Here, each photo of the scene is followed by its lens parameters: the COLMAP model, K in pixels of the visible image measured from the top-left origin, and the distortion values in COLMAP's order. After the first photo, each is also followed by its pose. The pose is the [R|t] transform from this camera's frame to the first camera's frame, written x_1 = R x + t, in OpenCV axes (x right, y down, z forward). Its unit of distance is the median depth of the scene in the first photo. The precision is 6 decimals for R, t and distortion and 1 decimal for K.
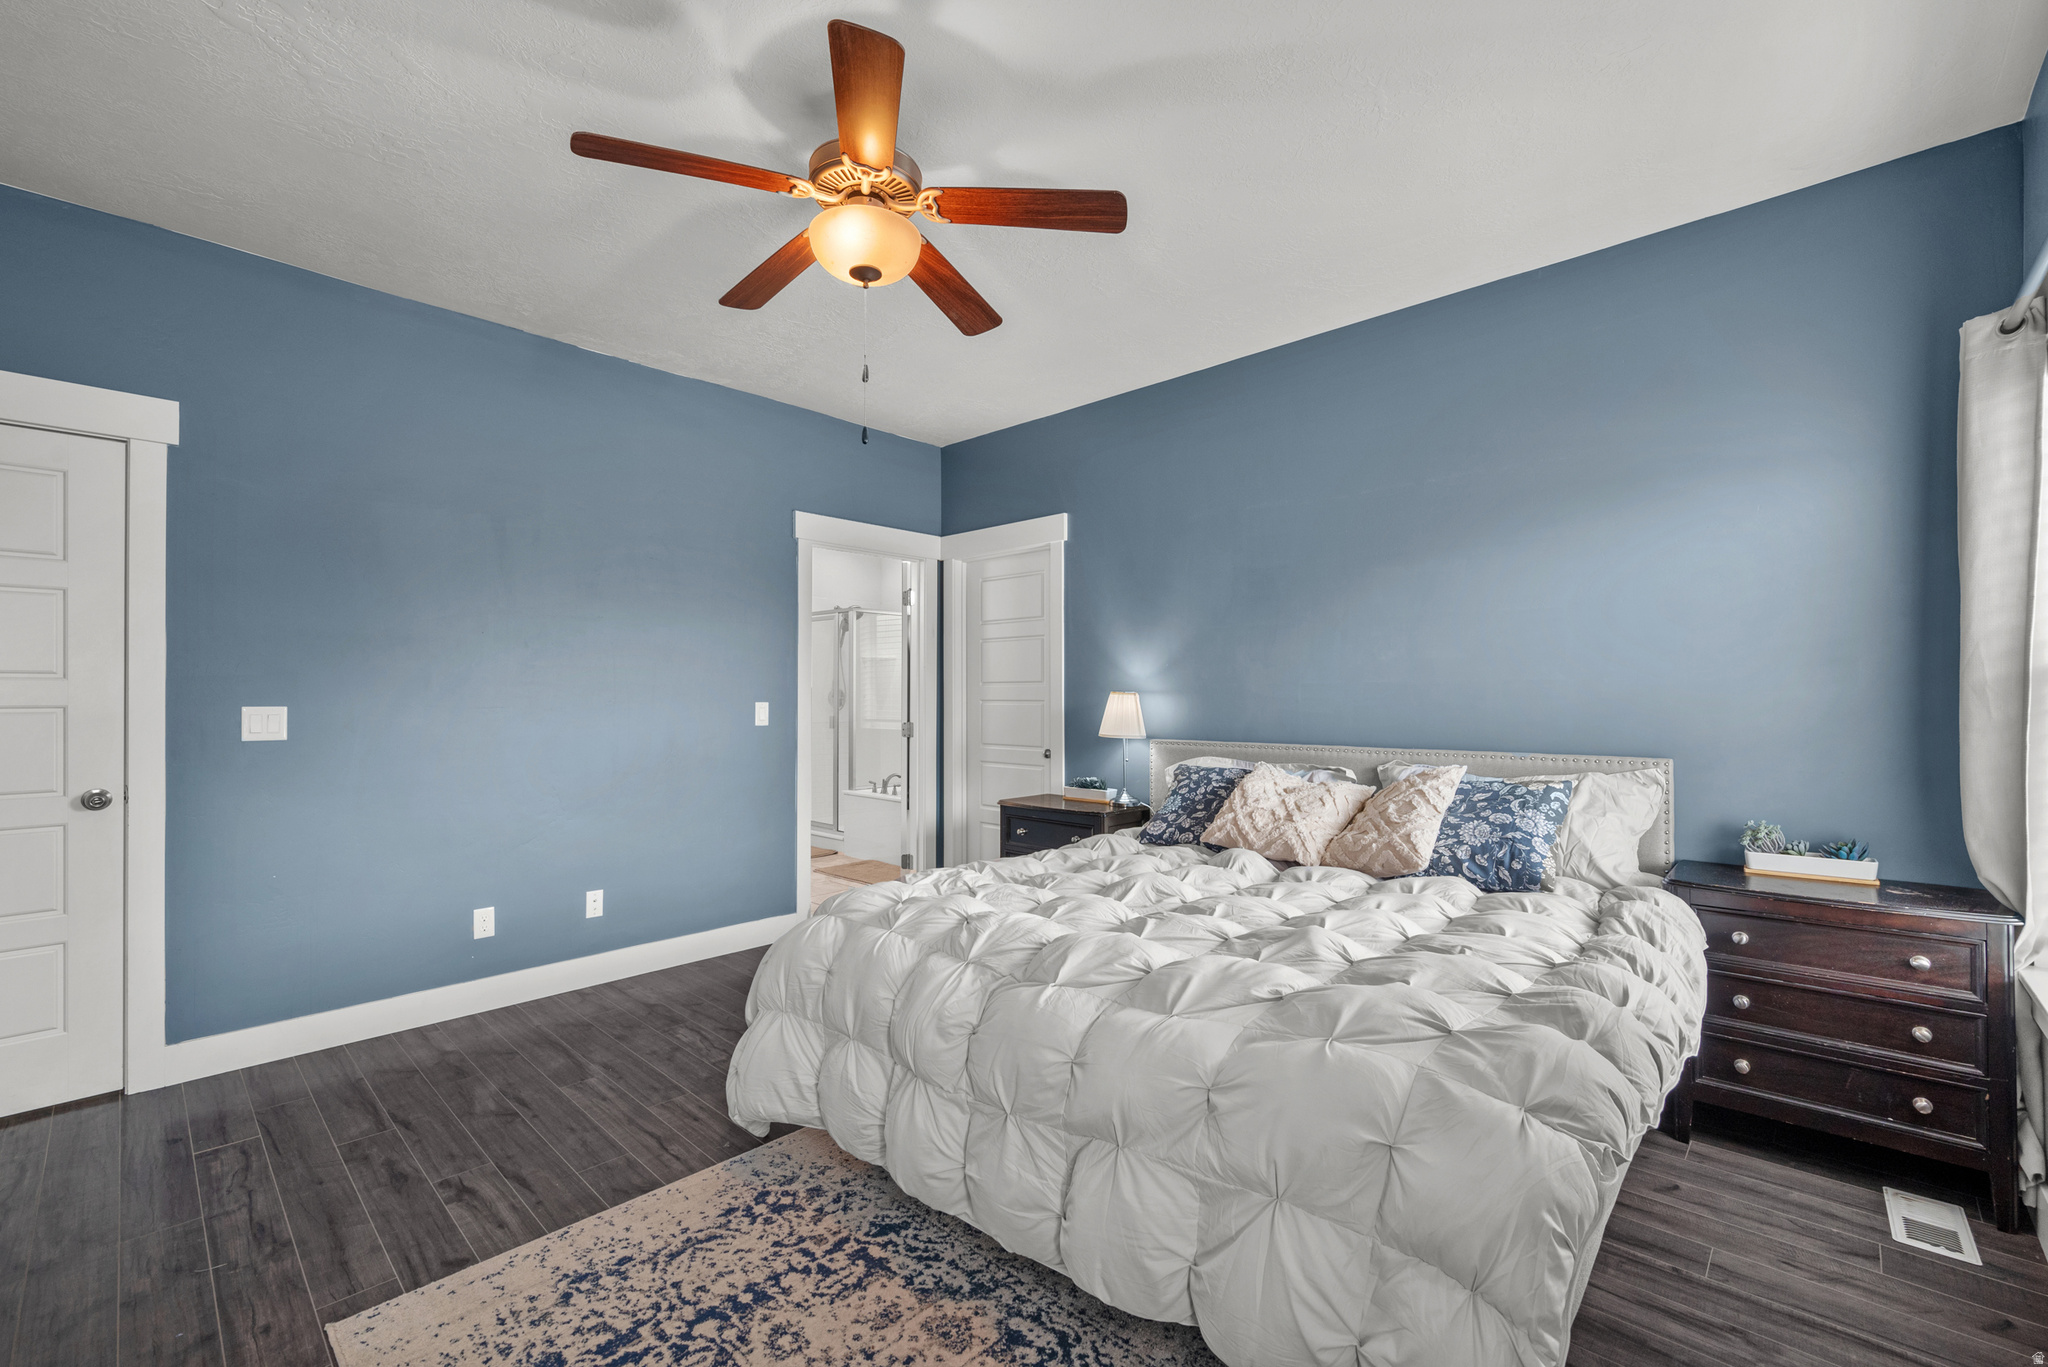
lens RADIAL K [[848.4, 0, 1023.3], [0, 848.4, 690.7], [0, 0, 1]] dist [-0.000820, -0.000266]
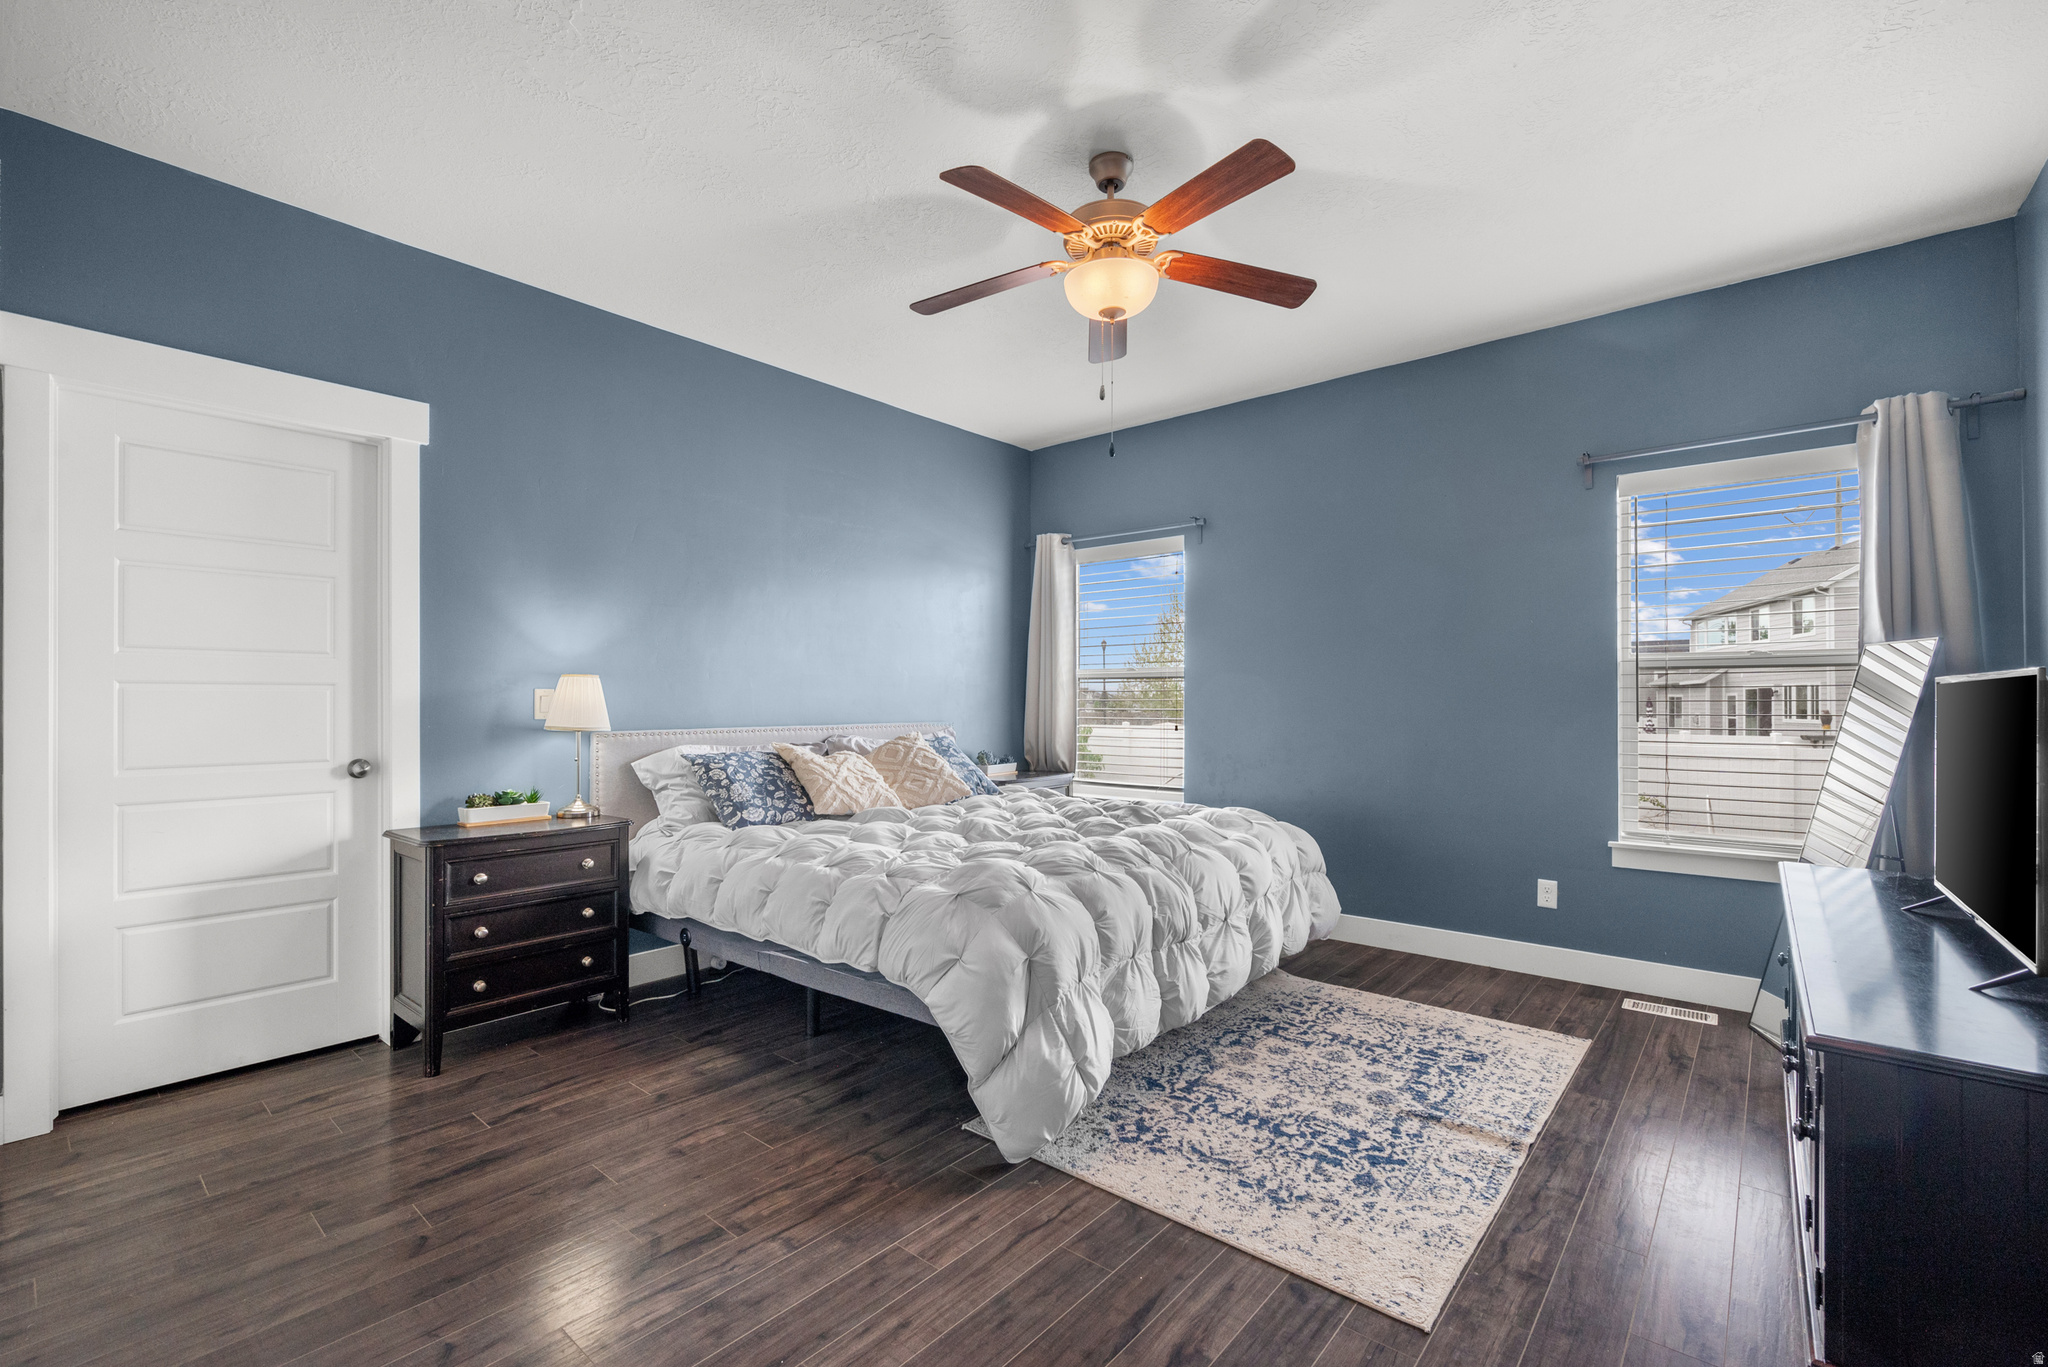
lens RADIAL K [[887.2, 0, 1023.7], [0, 887.2, 693.4], [0, 0, 1]] dist [0.001010, 0.000116]
pose [[-0.046329, 0.006253, 0.998907, -1.594298], [-0.005228, 0.999965, -0.006502, 0.050104], [-0.998913, -0.005524, -0.046295, 1.334348]]
